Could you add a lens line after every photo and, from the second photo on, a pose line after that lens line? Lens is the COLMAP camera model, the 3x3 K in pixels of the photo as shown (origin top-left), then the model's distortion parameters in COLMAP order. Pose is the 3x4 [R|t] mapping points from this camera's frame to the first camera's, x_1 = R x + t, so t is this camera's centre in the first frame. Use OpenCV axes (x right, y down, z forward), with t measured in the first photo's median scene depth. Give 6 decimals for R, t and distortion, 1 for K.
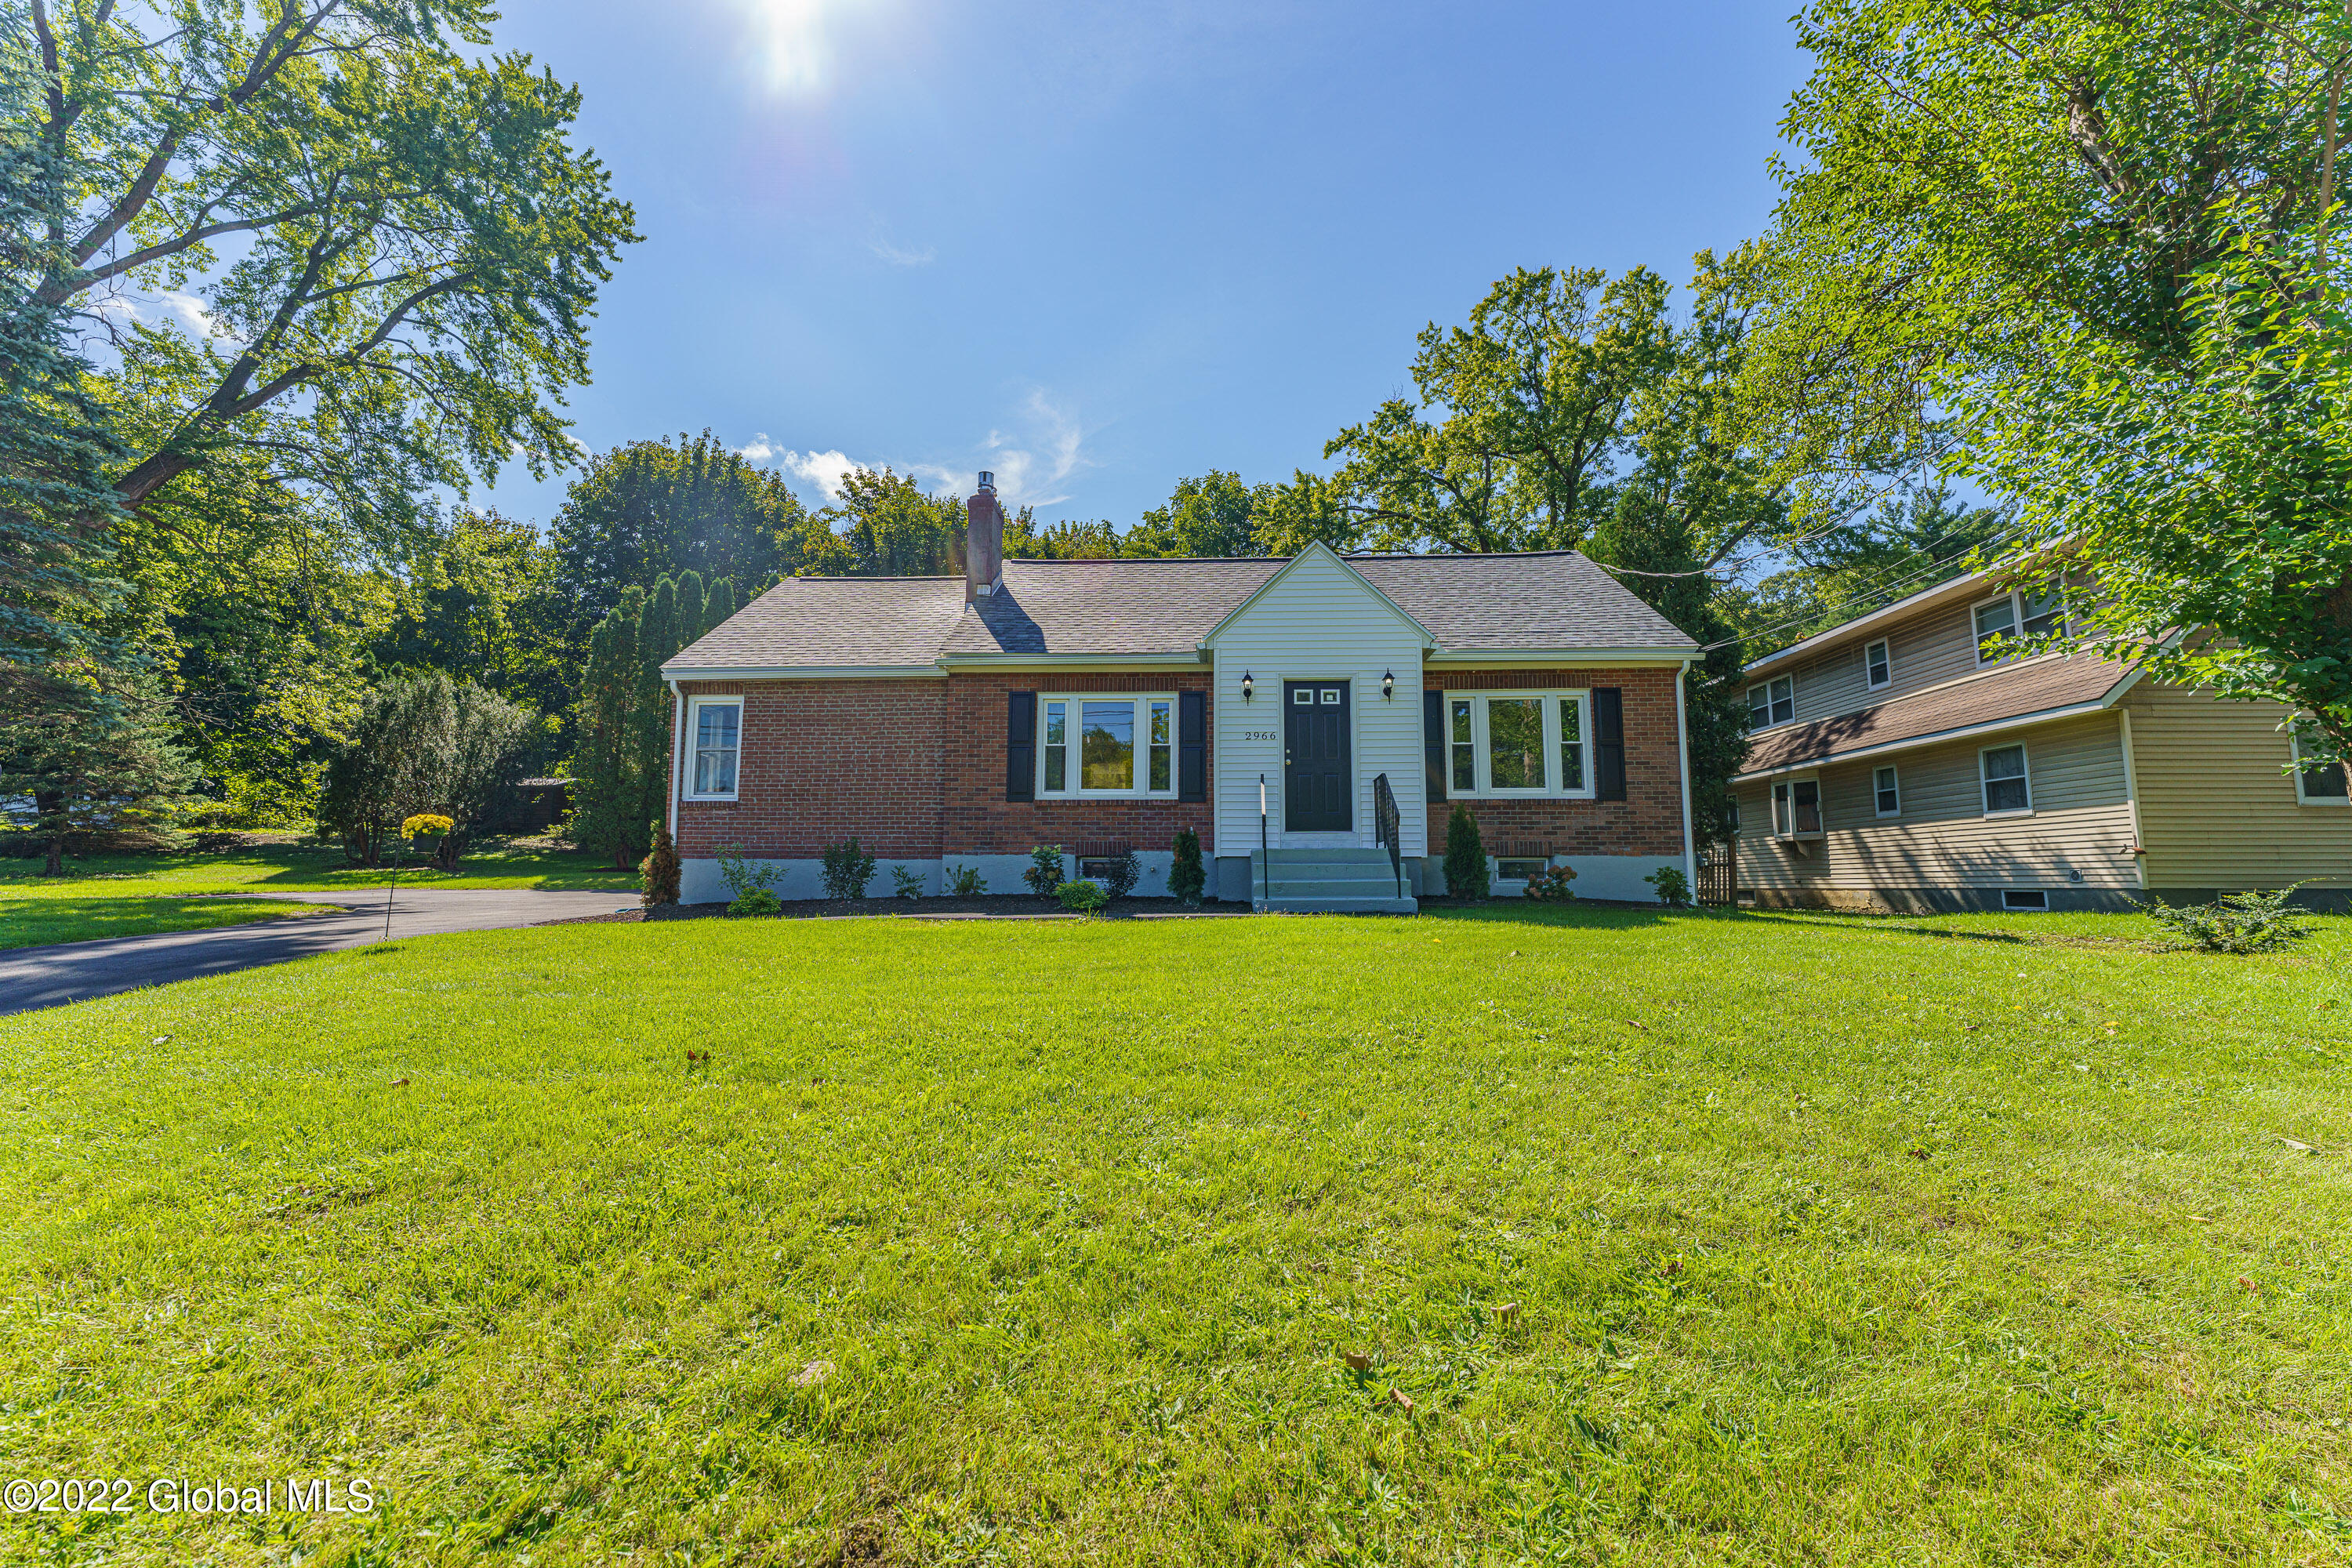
lens RADIAL K [[927.0, 0, 1168.7], [0, 927.0, 783.3], [0, 0, 1]] dist [-0.001051, 0.000289]
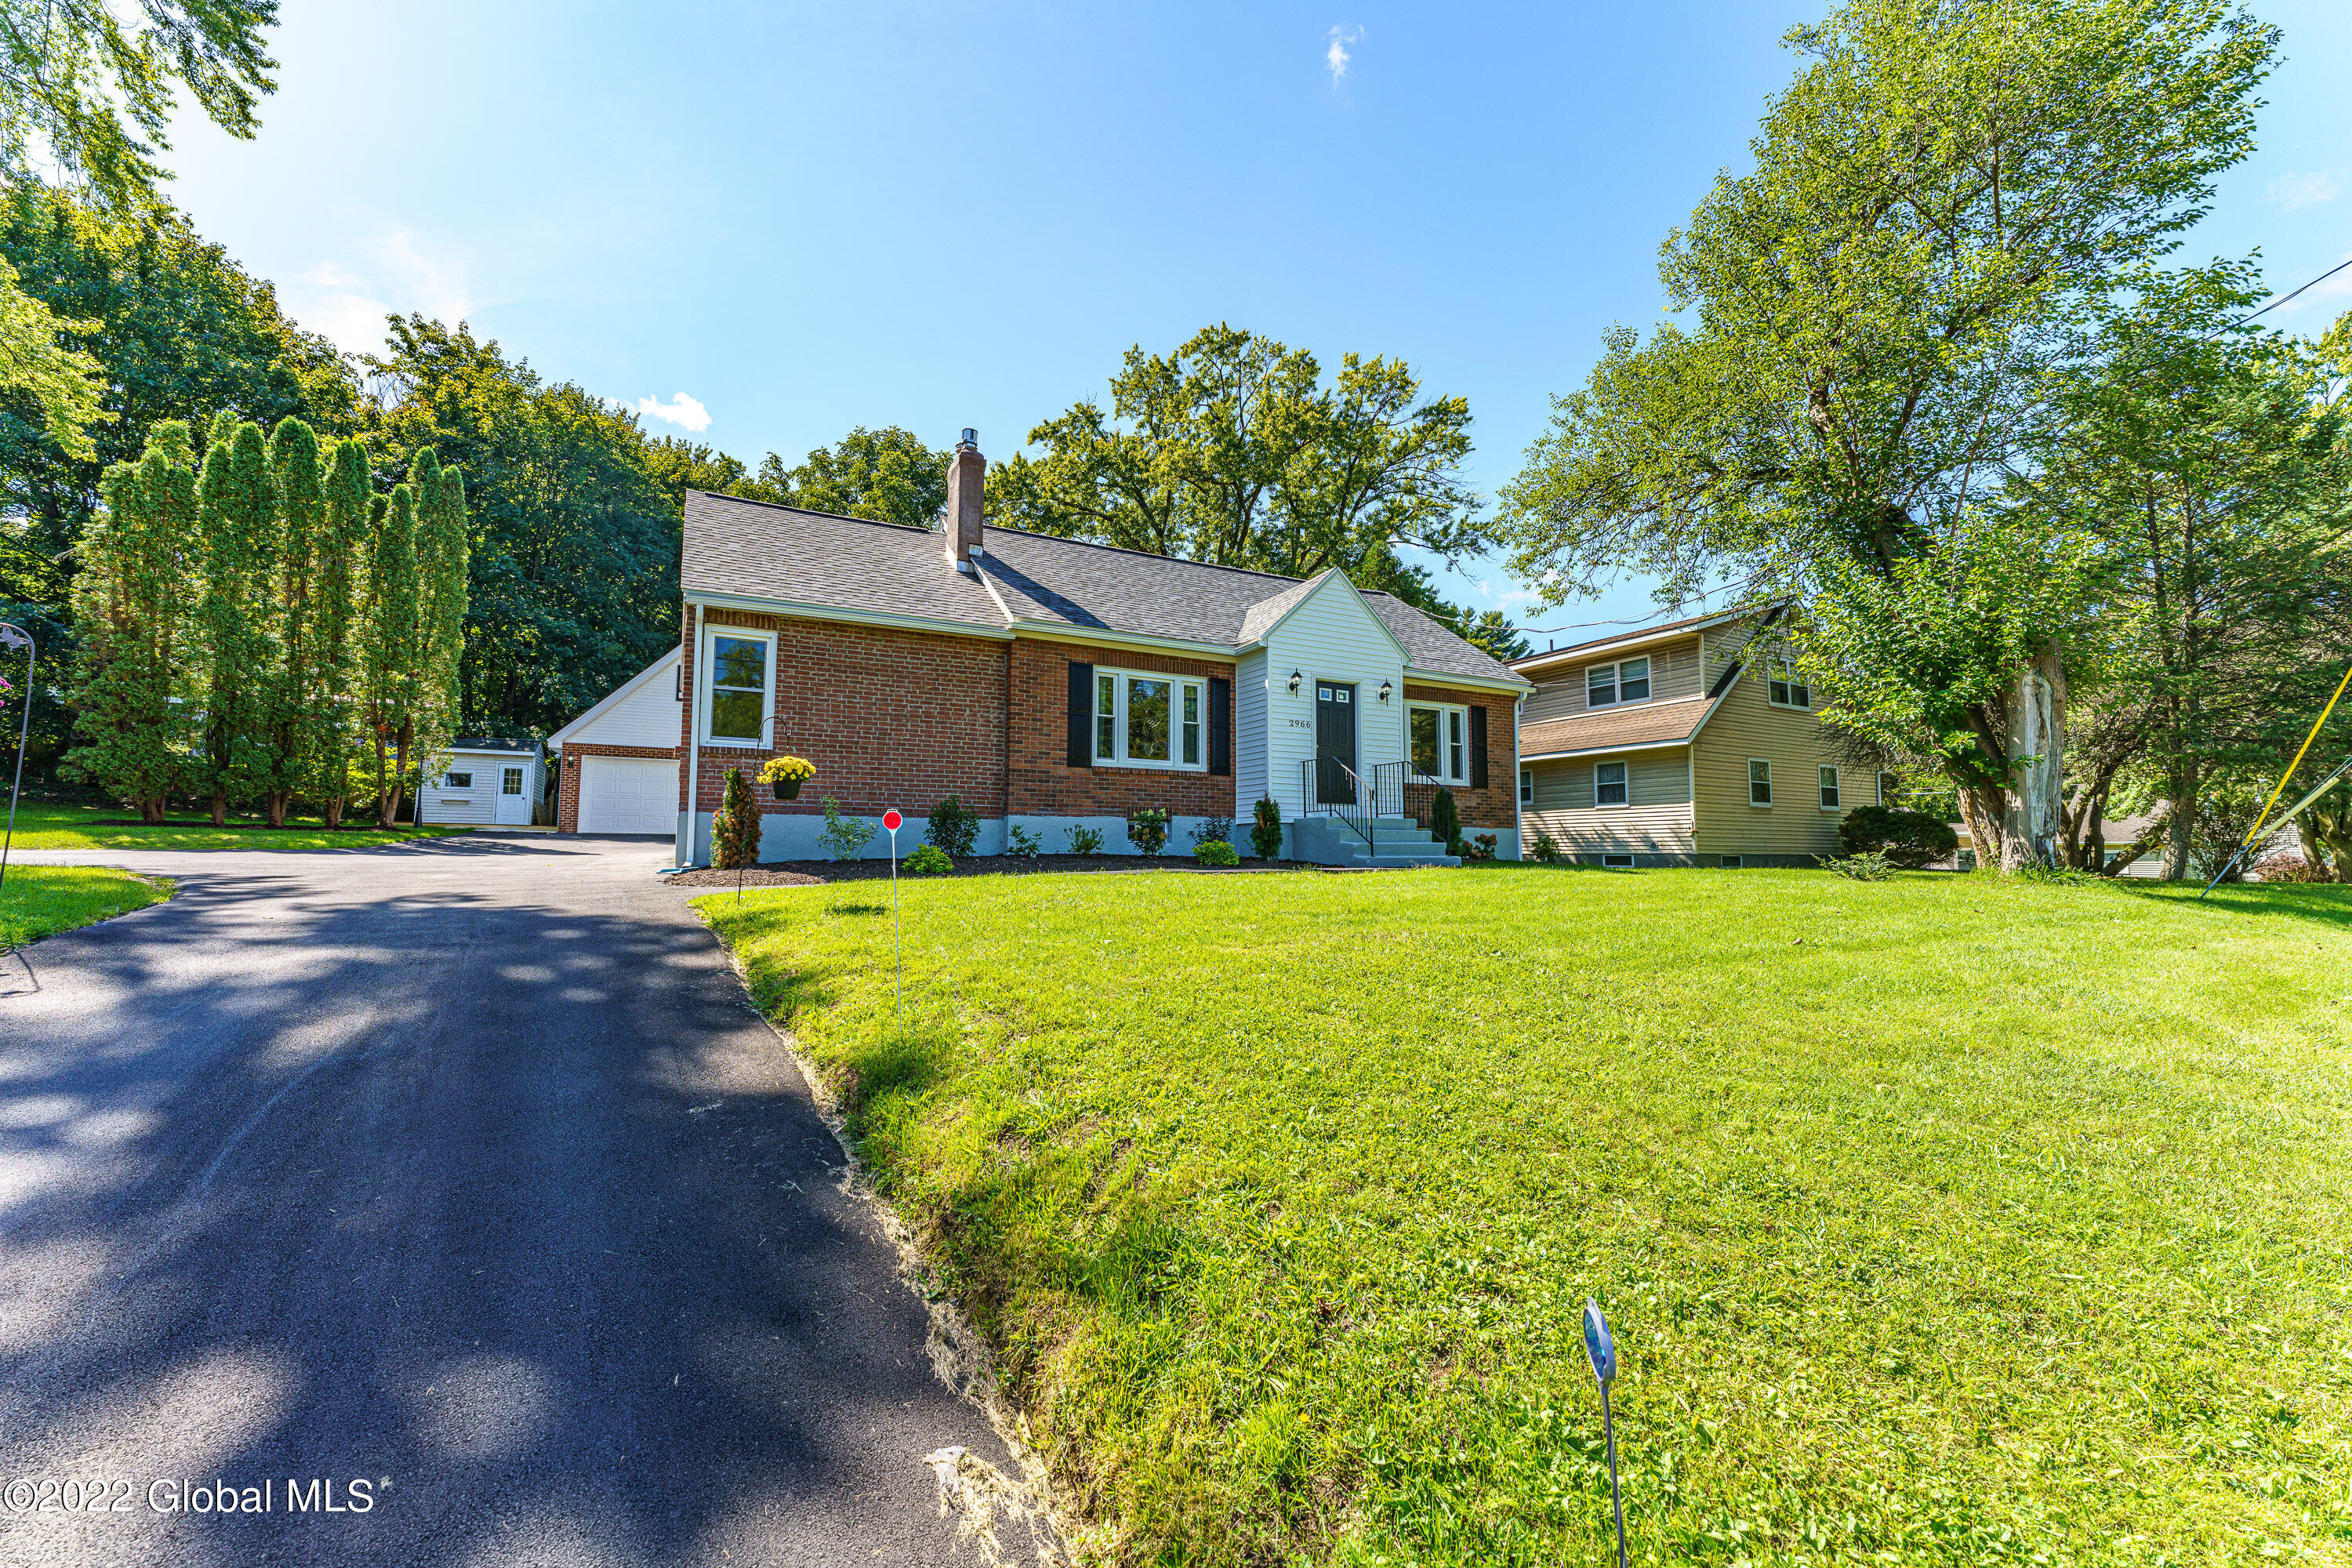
lens RADIAL K [[927.0, 0, 1152.9], [0, 927.0, 776.0], [0, 0, 1]] dist [-0.001051, 0.000289]
pose [[0.865026, 0.045759, 0.499637, -0.606014], [-0.056624, 0.998374, 0.006597, 0.017928], [-0.498522, -0.033997, 0.866210, 0.044953]]
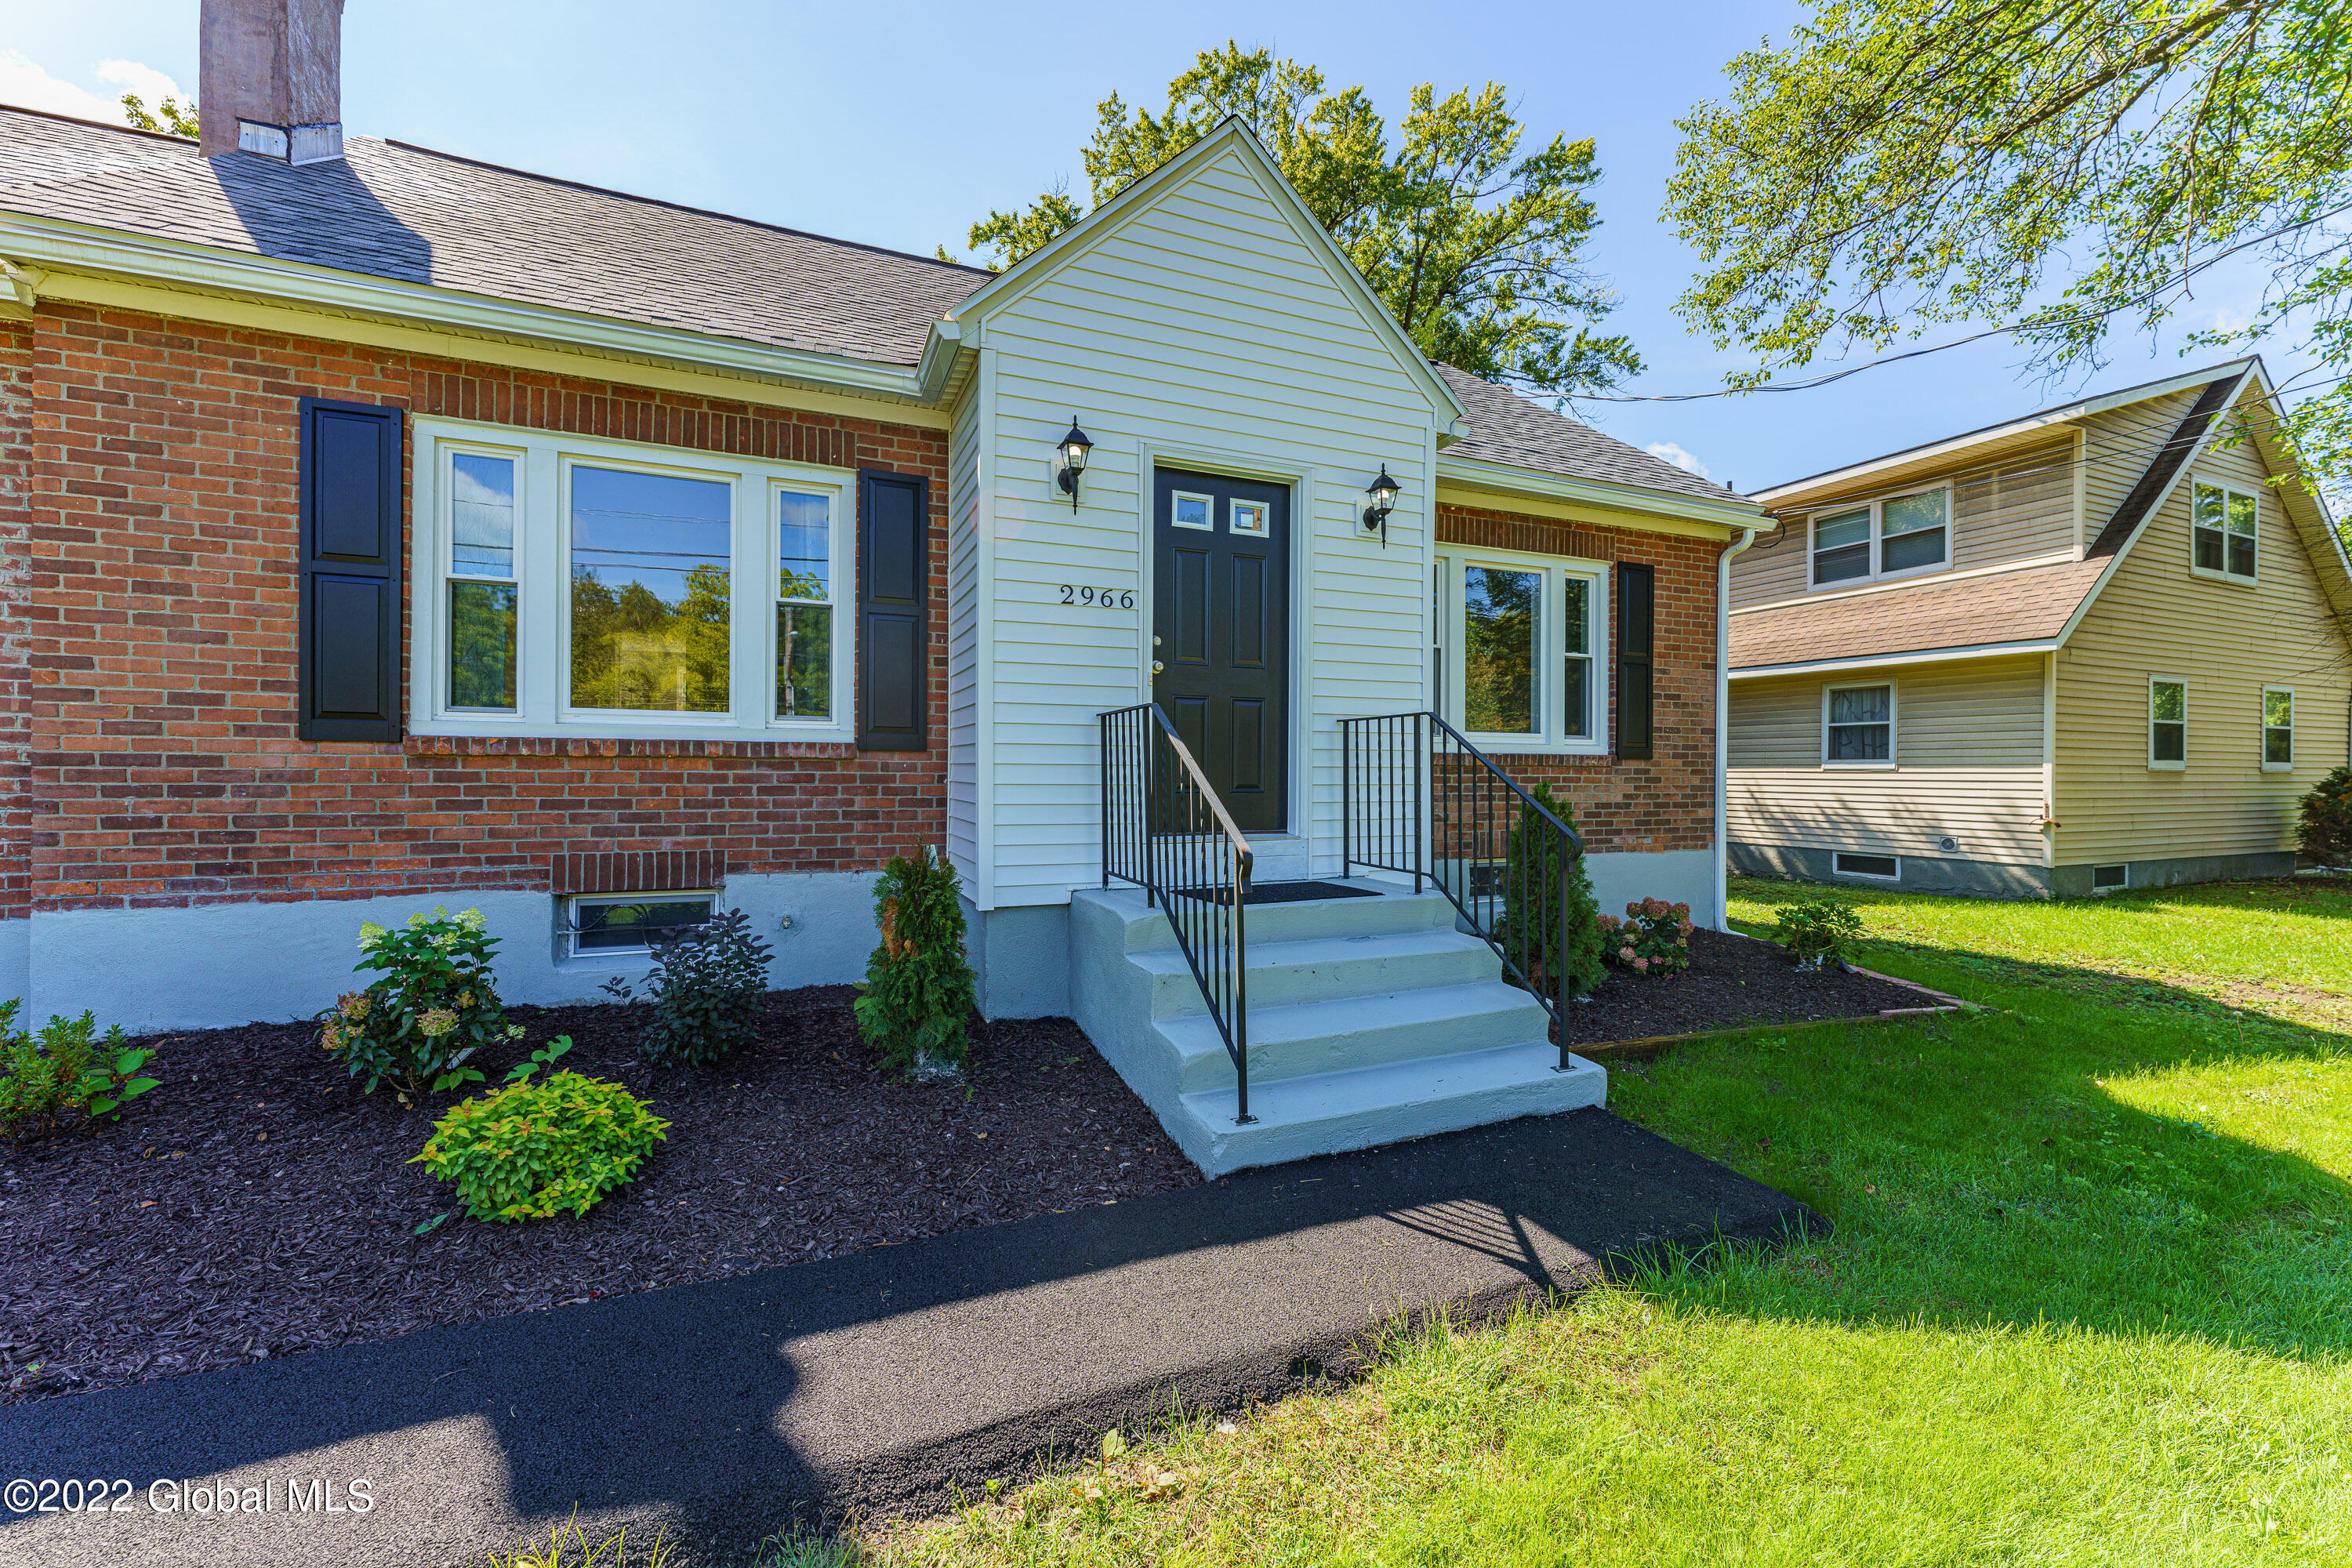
lens RADIAL K [[927.0, 0, 1161.8], [0, 927.0, 771.0], [0, 0, 1]] dist [-0.001051, 0.000289]
pose [[0.903611, 0.002123, 0.428348, -0.040442], [-0.049027, 0.993929, 0.098498, -0.016216], [-0.425538, -0.110005, 0.898230, 0.571718]]
